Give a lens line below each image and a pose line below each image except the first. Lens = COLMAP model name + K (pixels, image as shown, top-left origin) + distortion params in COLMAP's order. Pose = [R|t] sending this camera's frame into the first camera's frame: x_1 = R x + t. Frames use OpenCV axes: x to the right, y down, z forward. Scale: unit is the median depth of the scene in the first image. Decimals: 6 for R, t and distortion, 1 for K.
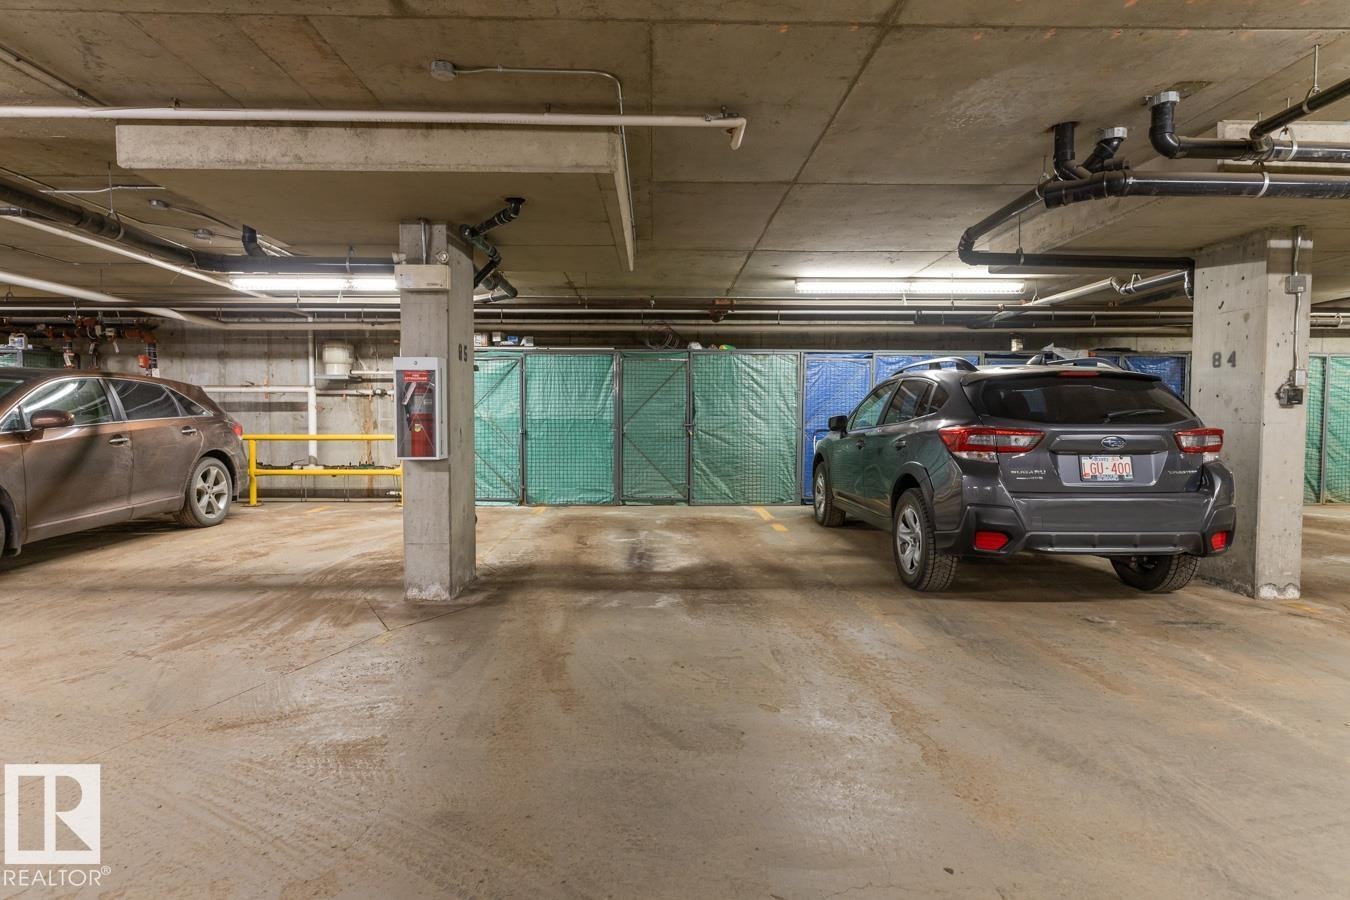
lens RADIAL K [[698.2, 0, 639.4], [0, 698.2, 444.7], [0, 0, 1]] dist [-0.001342, 0.001040]
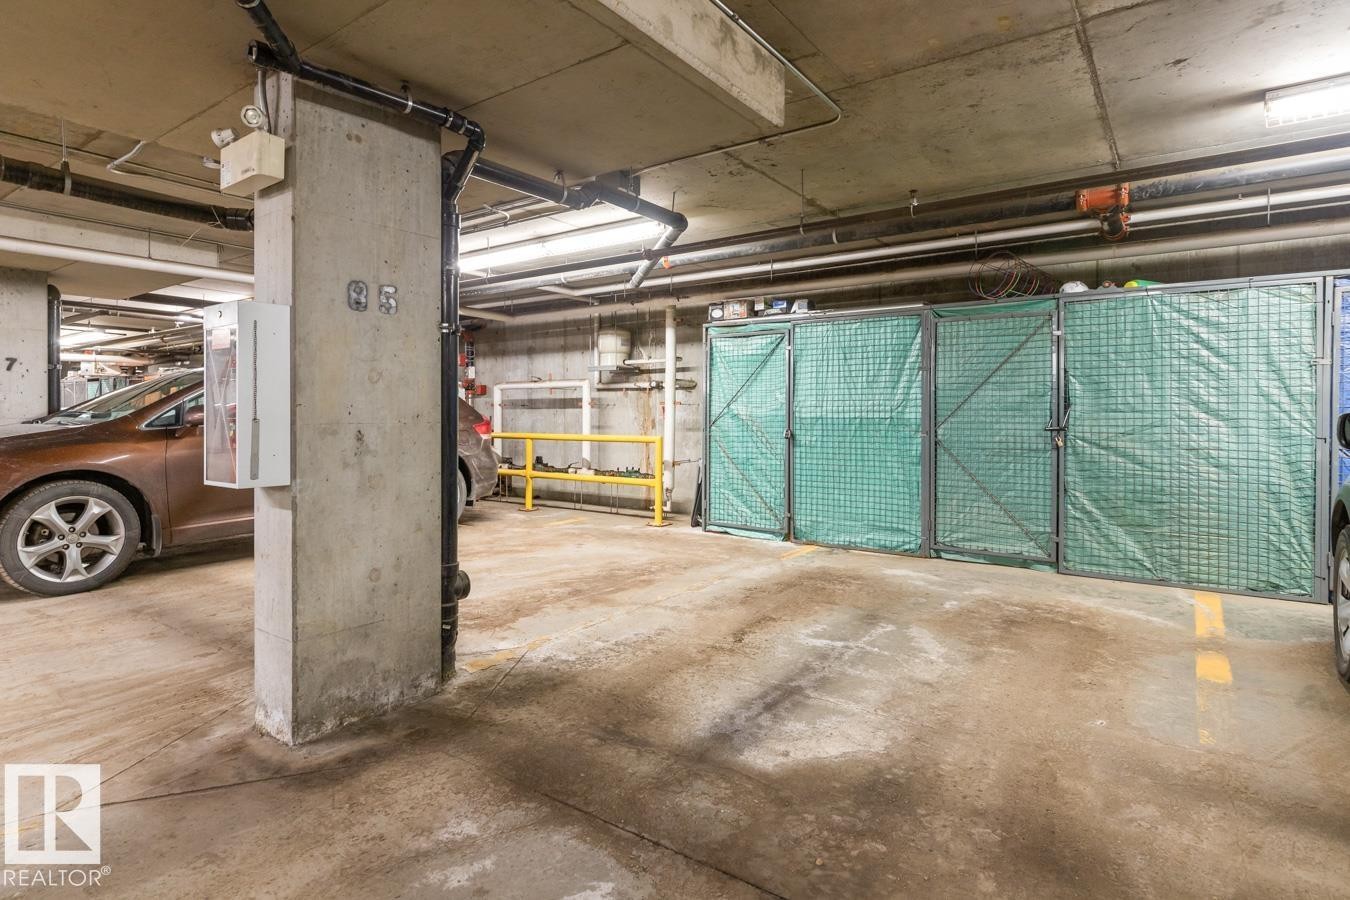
lens RADIAL K [[698.2, 0, 679.4], [0, 698.2, 414.2], [0, 0, 1]] dist [-0.001342, 0.001040]
pose [[0.815155, -0.000125, -0.579243, 0.147623], [-0.024680, 0.999084, -0.034948, -0.012460], [0.578717, 0.042784, 0.814405, 0.365444]]
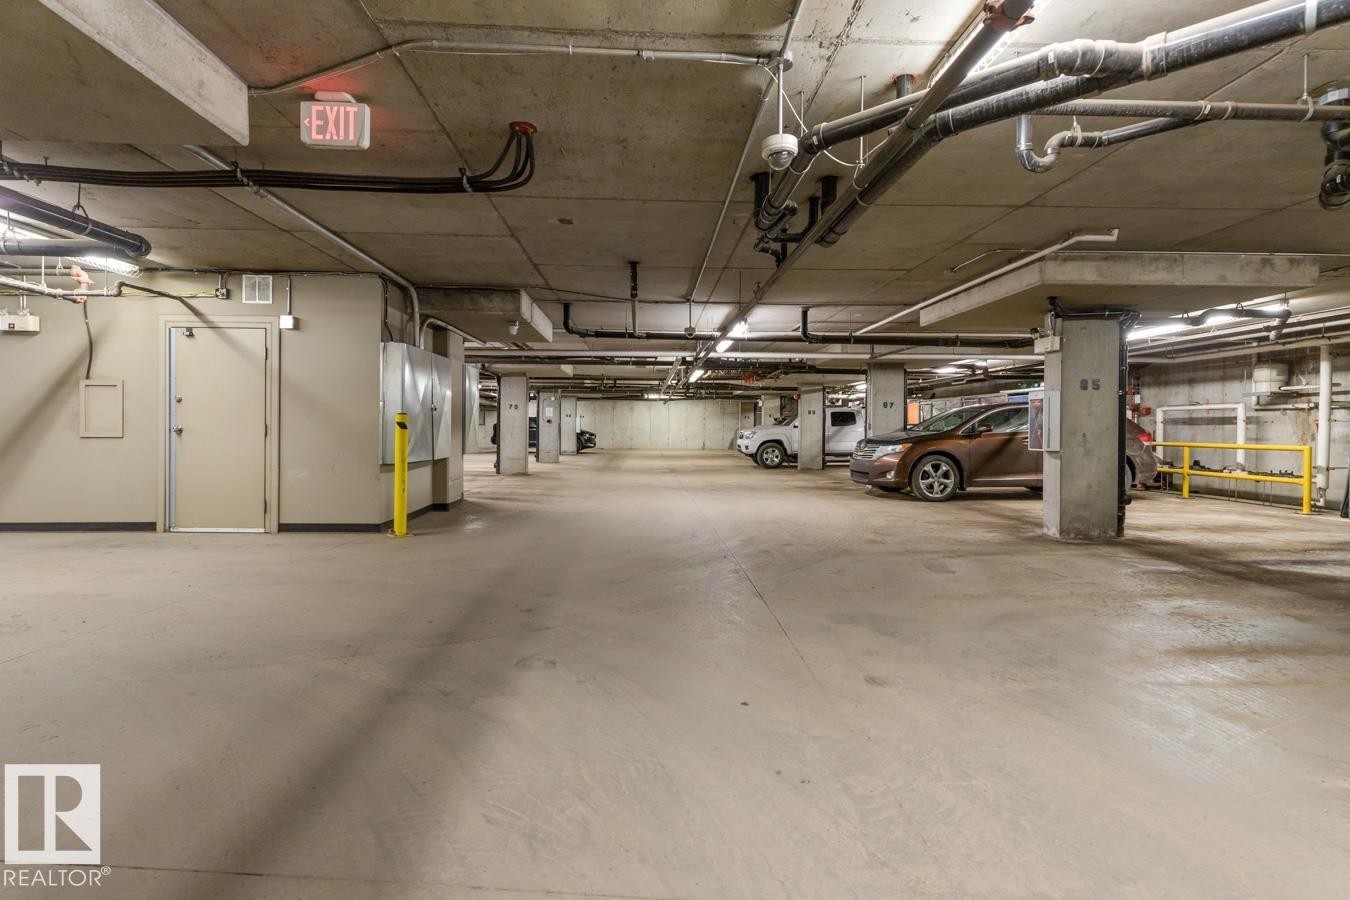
lens RADIAL K [[627.7, 0, 661.9], [0, 627.7, 432.4], [0, 0, 1]] dist [0.000253, -0.002020]
pose [[0.010198, 0.007424, -0.999920, 0.597957], [-0.047976, 0.998824, 0.006927, 0.005095], [0.998796, 0.047902, 0.010543, 0.024515]]
